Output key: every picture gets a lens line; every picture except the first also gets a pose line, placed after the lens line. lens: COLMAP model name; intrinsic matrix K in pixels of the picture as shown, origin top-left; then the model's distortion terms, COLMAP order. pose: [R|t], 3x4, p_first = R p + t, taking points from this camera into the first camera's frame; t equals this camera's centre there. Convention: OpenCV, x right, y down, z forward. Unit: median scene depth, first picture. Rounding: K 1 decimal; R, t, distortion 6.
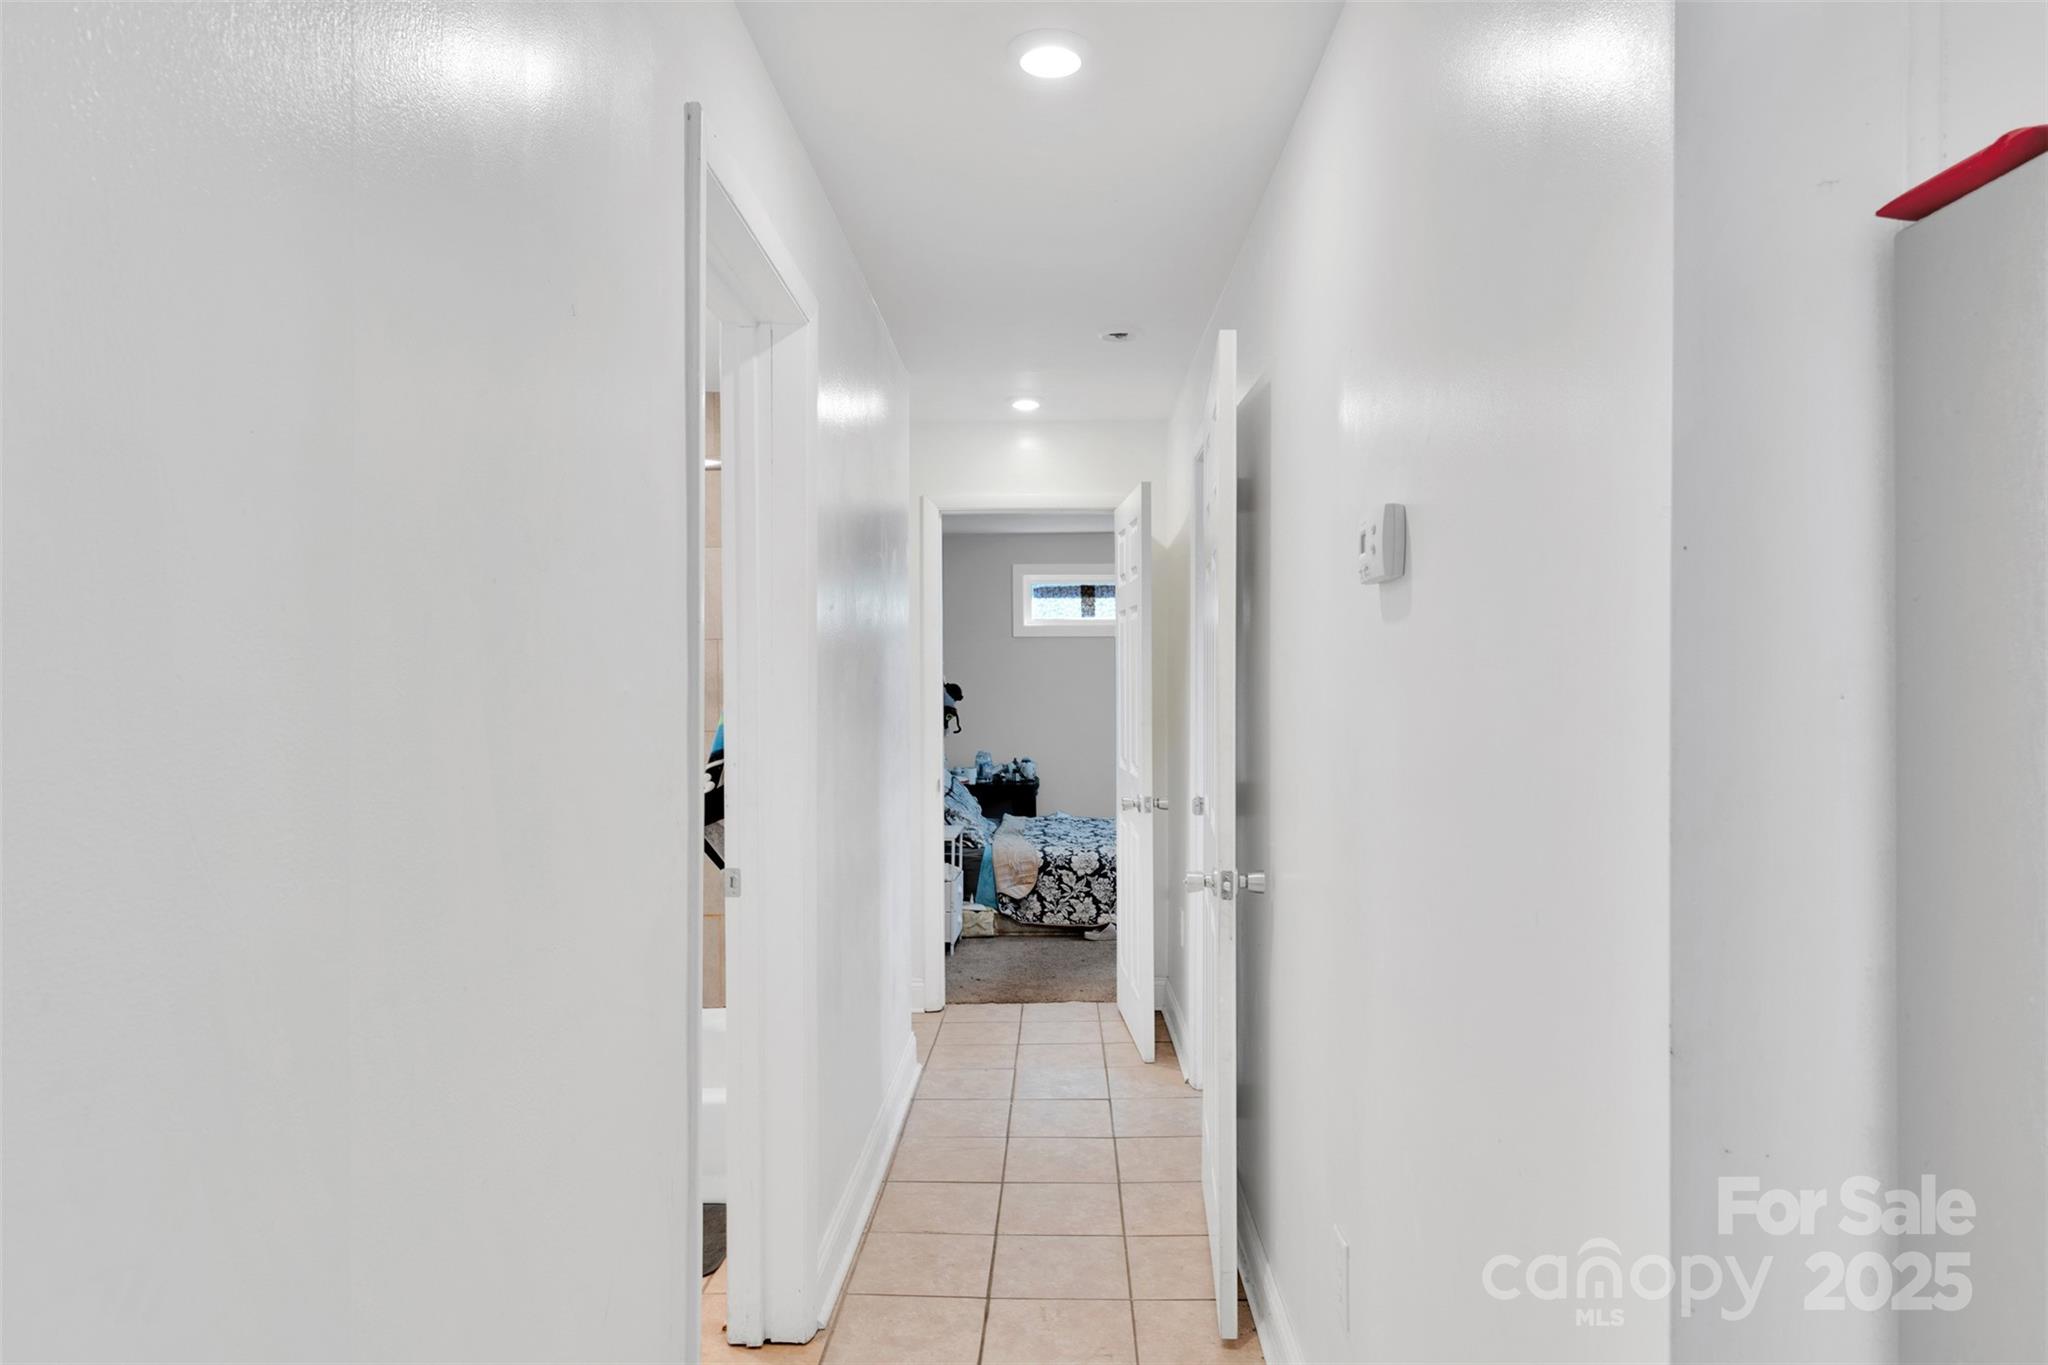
lens RADIAL K [[927.8, 0, 1027.8], [0, 927.8, 682.0], [0, 0, 1]] dist [-0.012459, 0.003952]
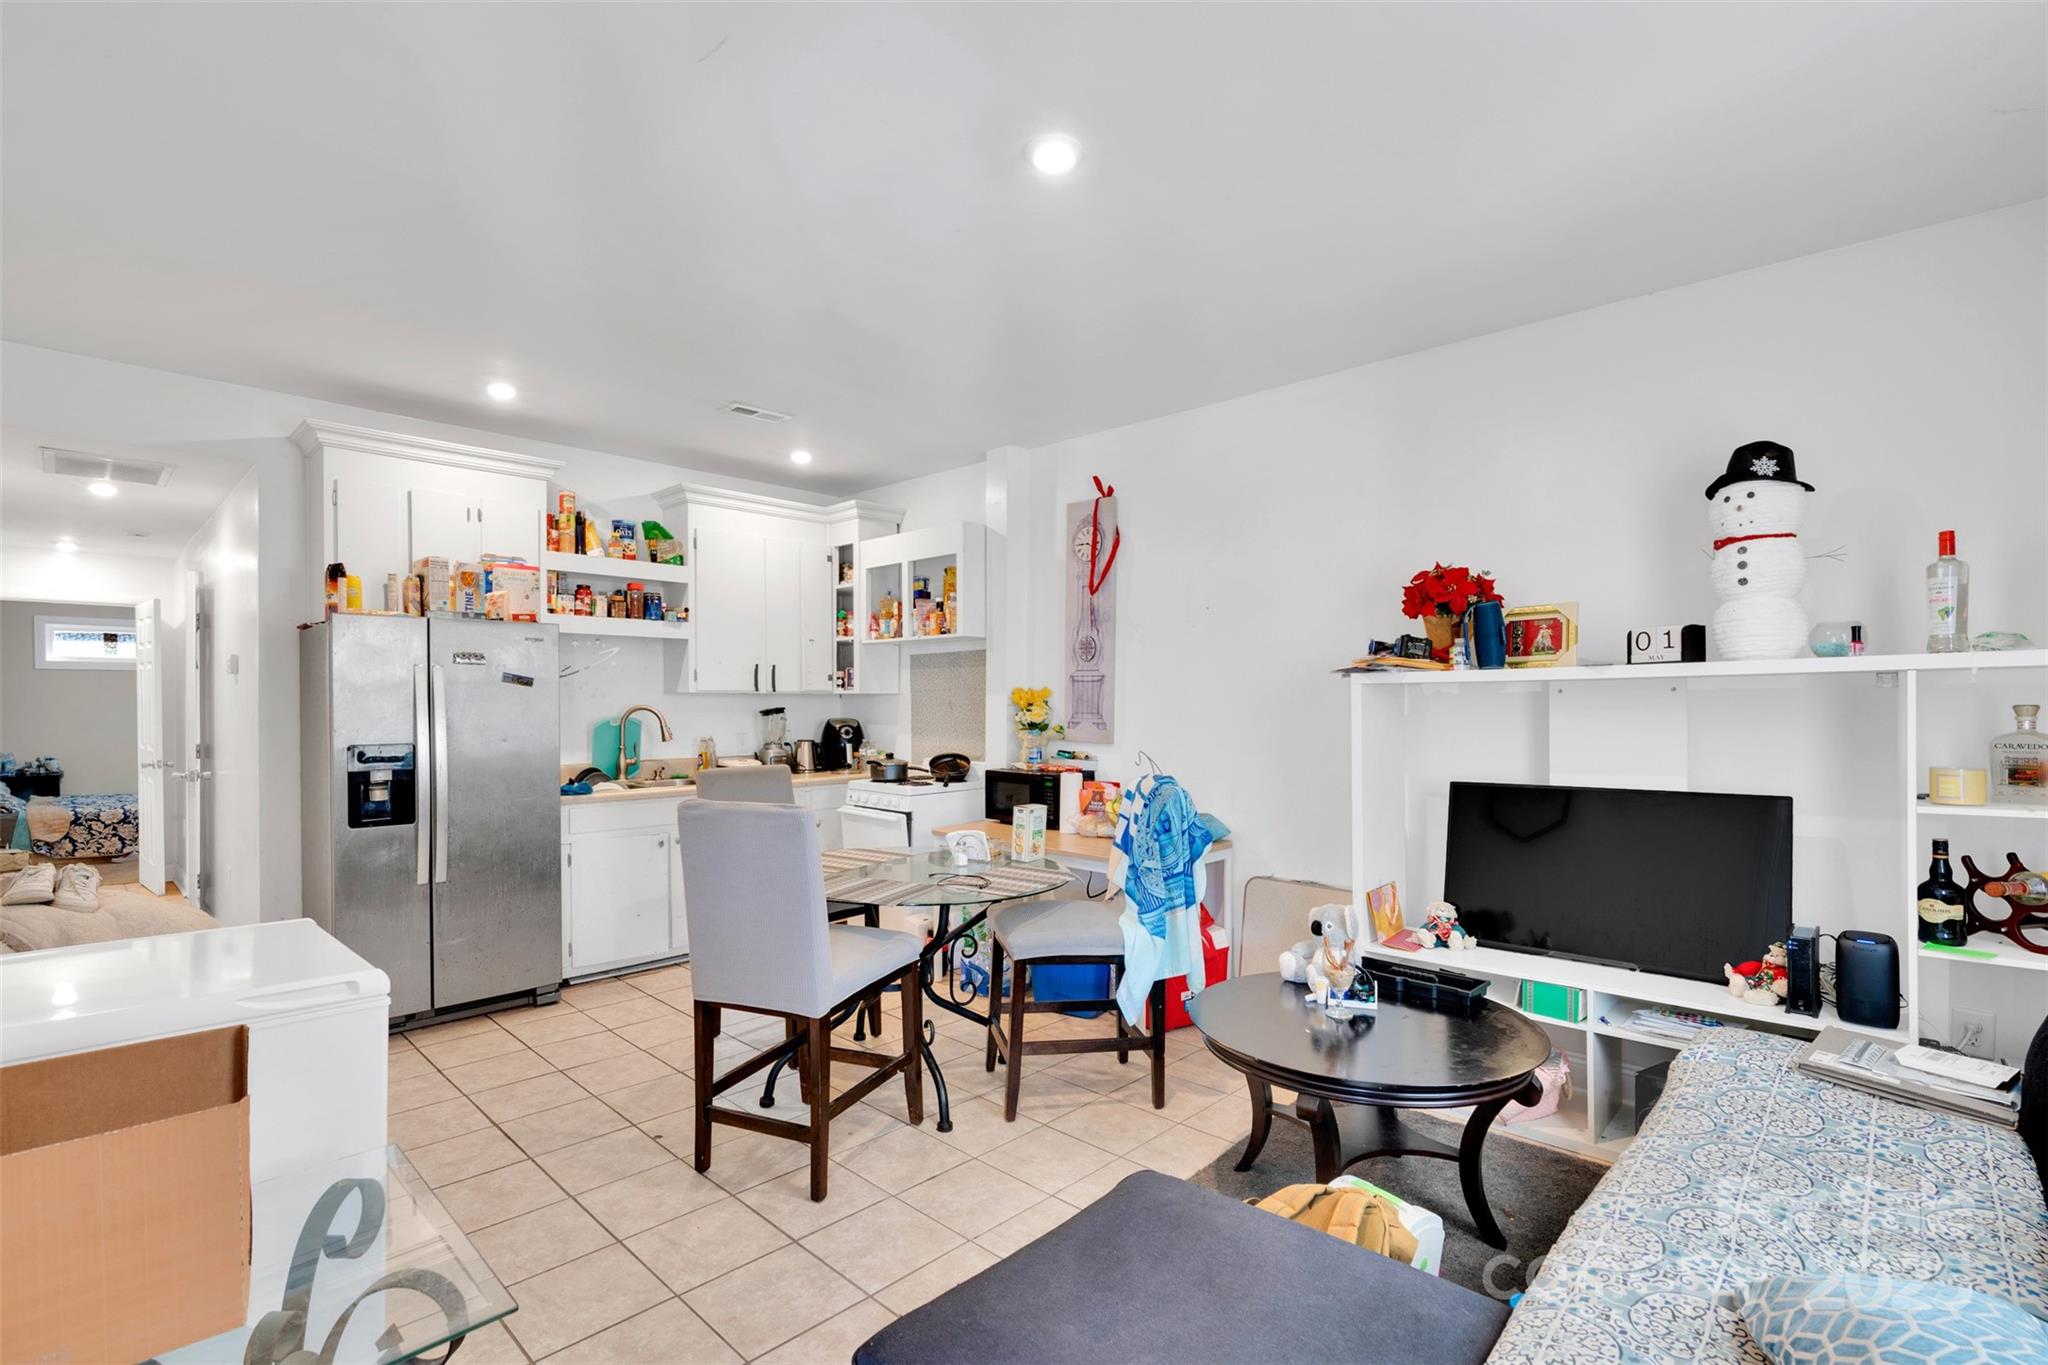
lens RADIAL K [[927.8, 0, 1015.7], [0, 927.8, 716.1], [0, 0, 1]] dist [-0.012459, 0.003952]
pose [[0.656046, -0.010328, 0.754650, -0.110030], [0.004146, 0.999941, 0.010080, 0.014940], [-0.754710, -0.003485, 0.656050, -1.204432]]
